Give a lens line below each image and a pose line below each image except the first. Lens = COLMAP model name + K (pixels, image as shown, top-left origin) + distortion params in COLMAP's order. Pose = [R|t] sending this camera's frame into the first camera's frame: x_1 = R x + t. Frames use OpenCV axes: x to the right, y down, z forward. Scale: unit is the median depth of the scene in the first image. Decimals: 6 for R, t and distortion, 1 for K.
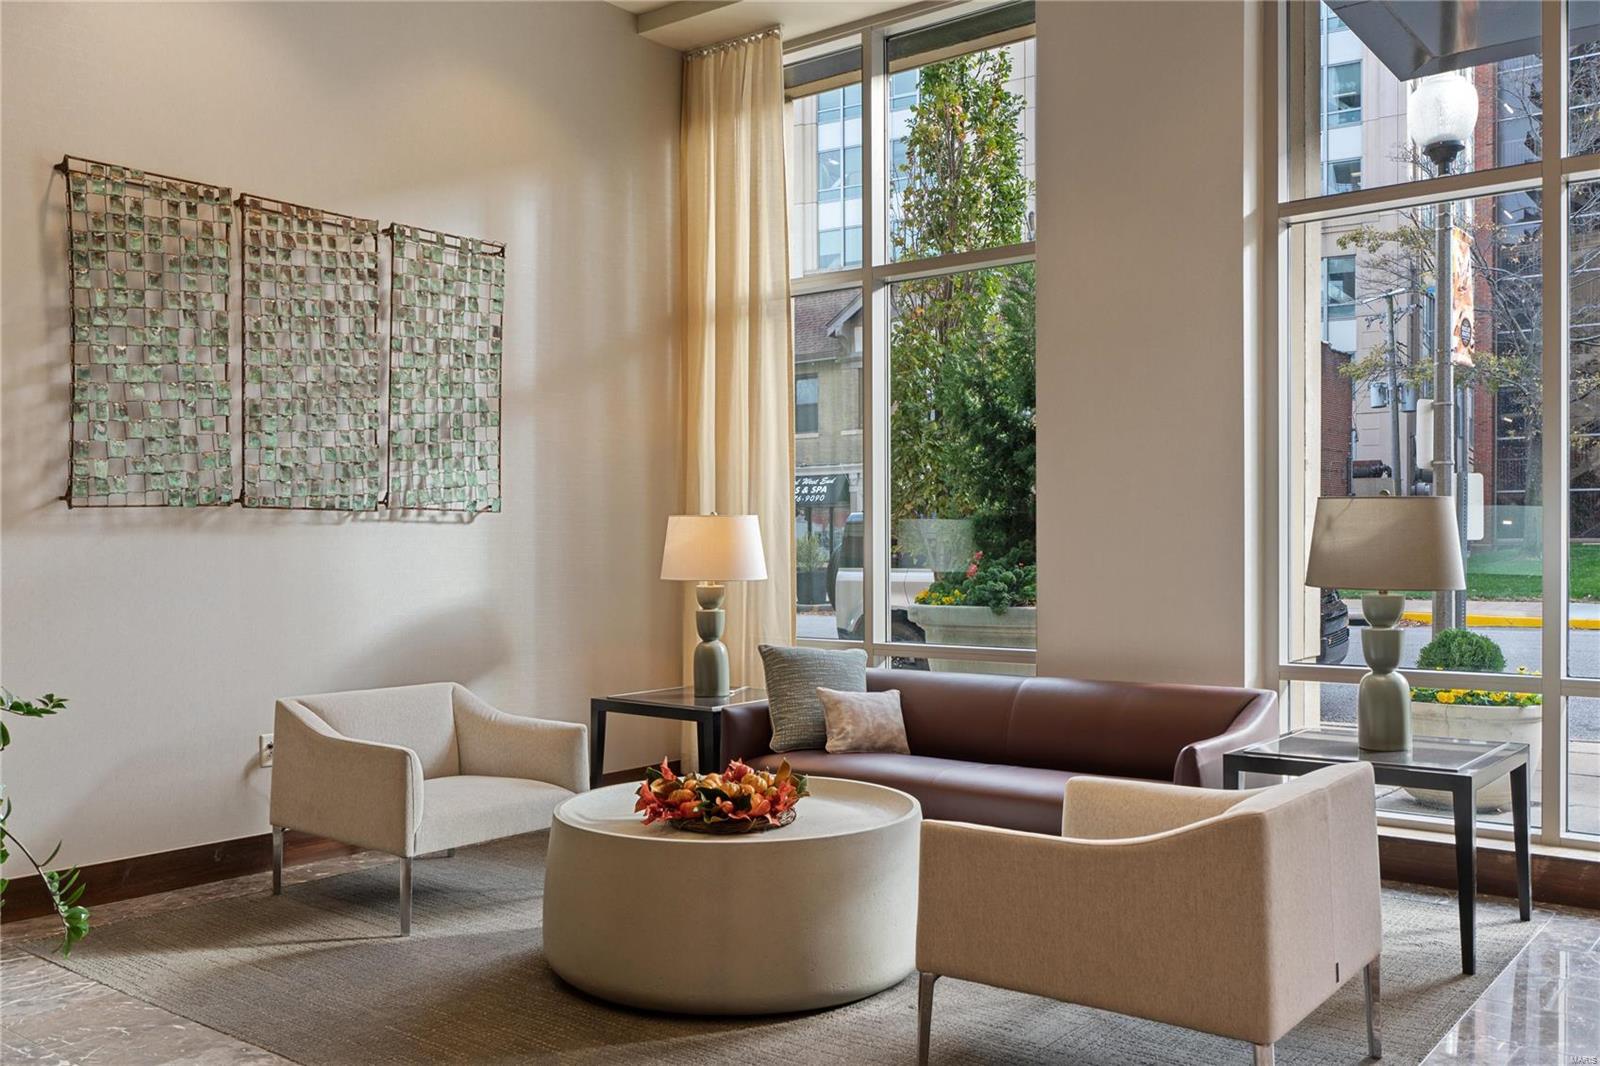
lens RADIAL K [[1379.9, 0, 794.1], [0, 1379.9, 547.8], [0, 0, 1]] dist [0.009927, -0.005739]
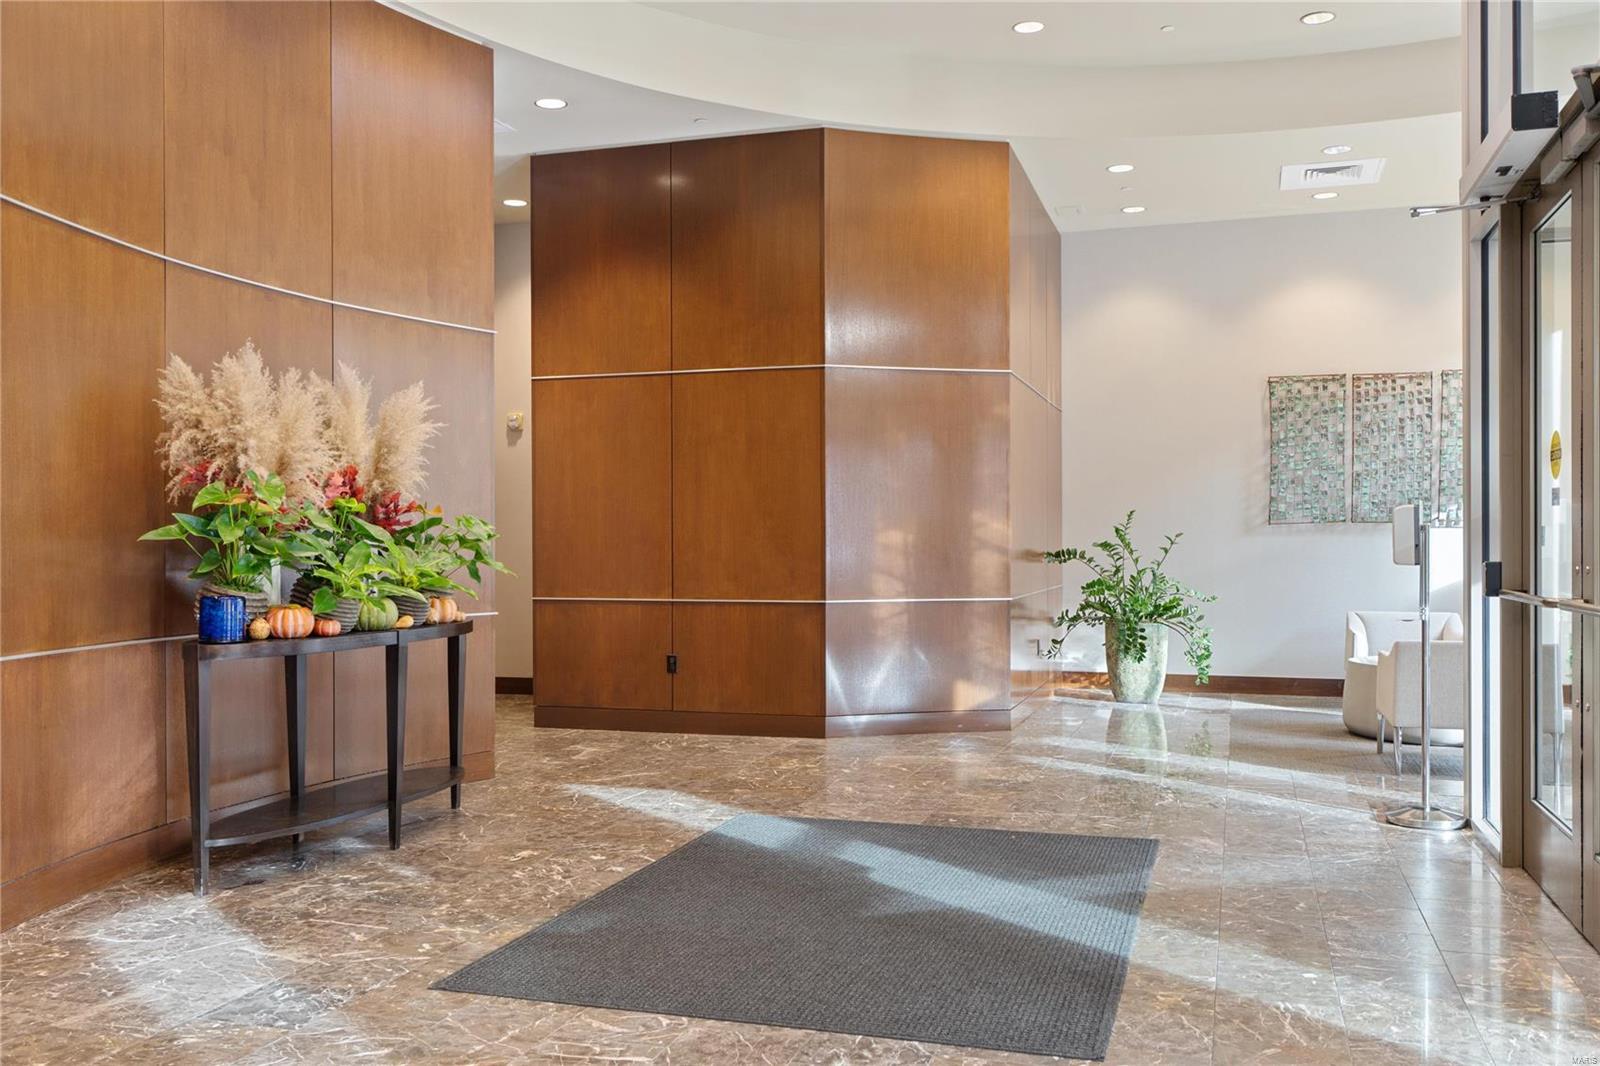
lens RADIAL K [[1379.9, 0, 794.9], [0, 1379.9, 533.5], [0, 0, 1]] dist [0.009927, -0.005739]
pose [[0.370523, -0.000029, -0.928823, 1.283792], [0.003182, 0.999994, 0.001238, -0.017973], [0.928818, -0.003414, 0.370521, -0.594426]]
